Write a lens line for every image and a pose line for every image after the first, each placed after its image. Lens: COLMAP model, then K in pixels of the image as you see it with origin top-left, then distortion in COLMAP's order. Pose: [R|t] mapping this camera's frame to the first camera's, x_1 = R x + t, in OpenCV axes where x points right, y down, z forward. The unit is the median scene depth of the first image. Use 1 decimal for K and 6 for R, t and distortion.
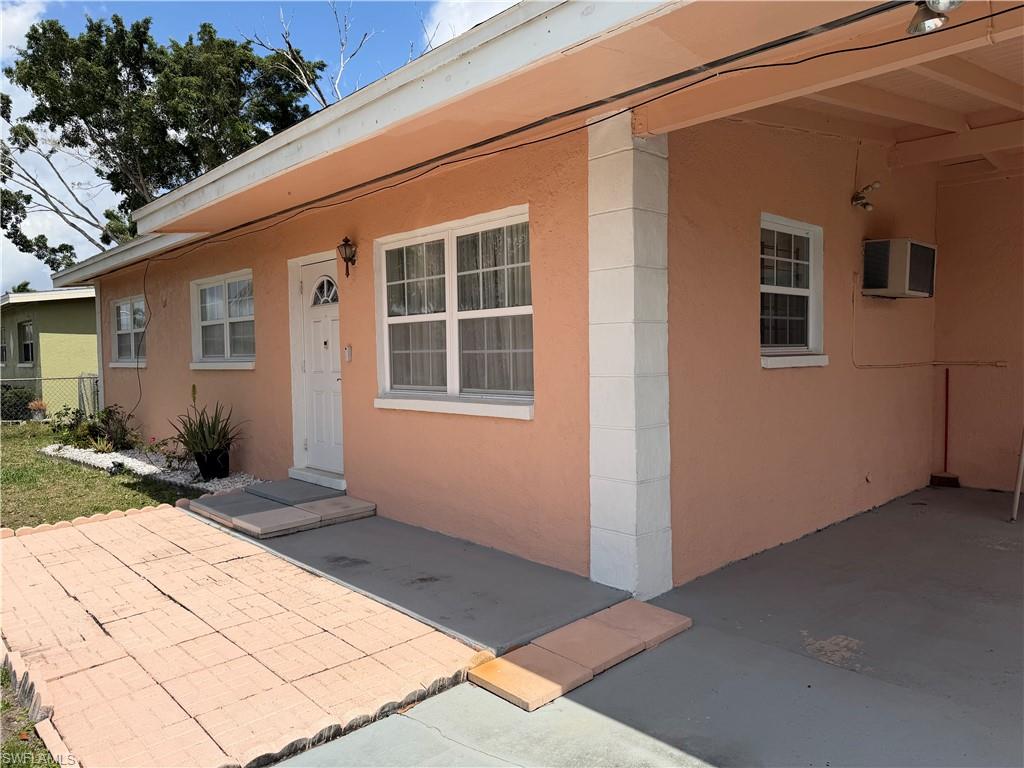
lens RADIAL K [[709.9, 0, 517.6], [0, 709.9, 379.9], [0, 0, 1]] dist [0.067202, -0.083520]
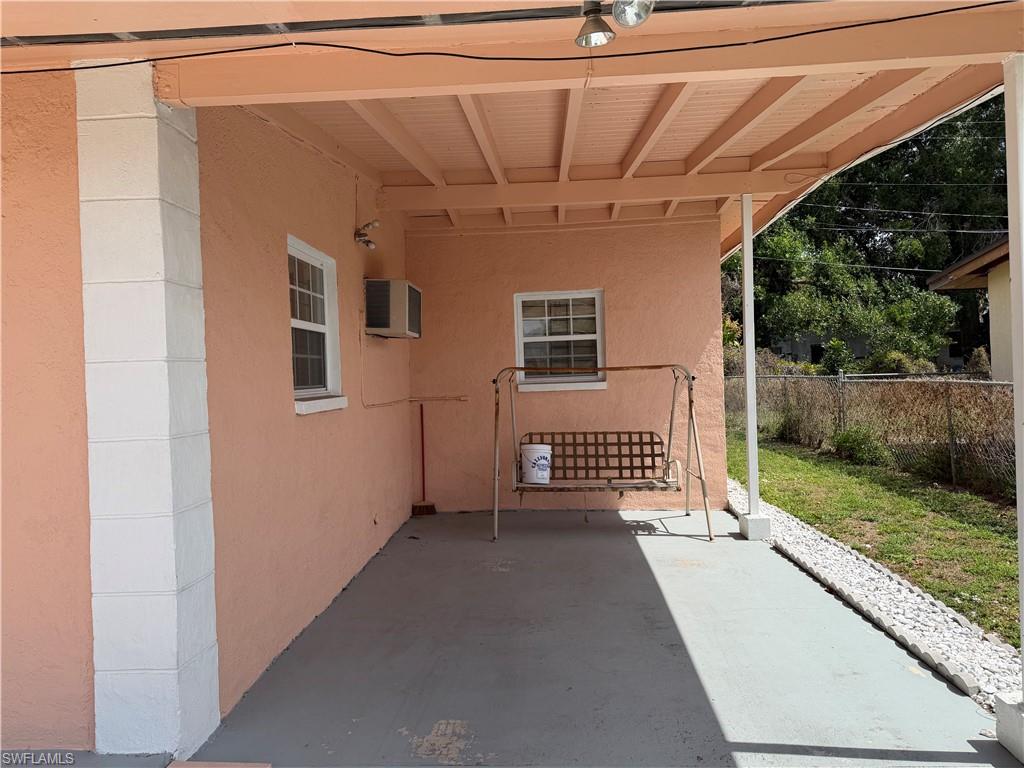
lens RADIAL K [[709.9, 0, 503.8], [0, 709.9, 377.5], [0, 0, 1]] dist [0.067202, -0.083520]
pose [[0.724874, -0.011972, 0.688777, -0.069739], [0.048428, 0.998261, -0.033615, -0.021277], [-0.687177, 0.057723, 0.724193, 0.221491]]
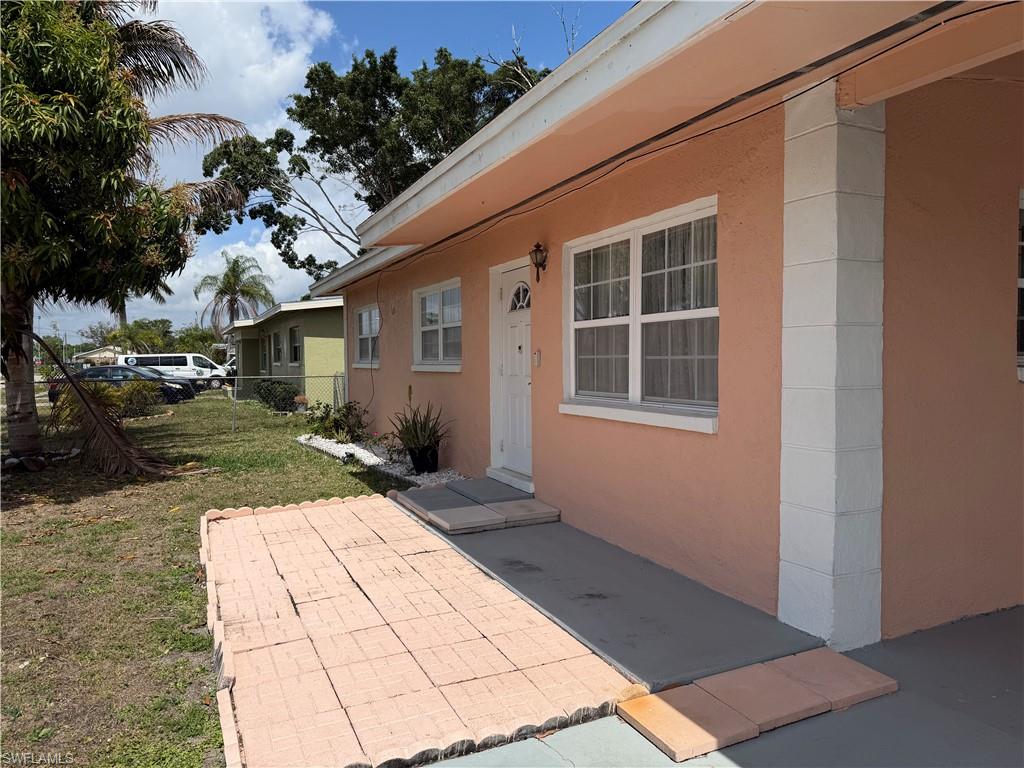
lens RADIAL K [[709.9, 0, 518.2], [0, 709.9, 384.5], [0, 0, 1]] dist [0.067202, -0.083520]
pose [[0.949370, 0.021010, -0.313458, 0.062918], [-0.020126, 0.999779, 0.006057, -0.006685], [0.313516, 0.000558, 0.949583, 0.053561]]
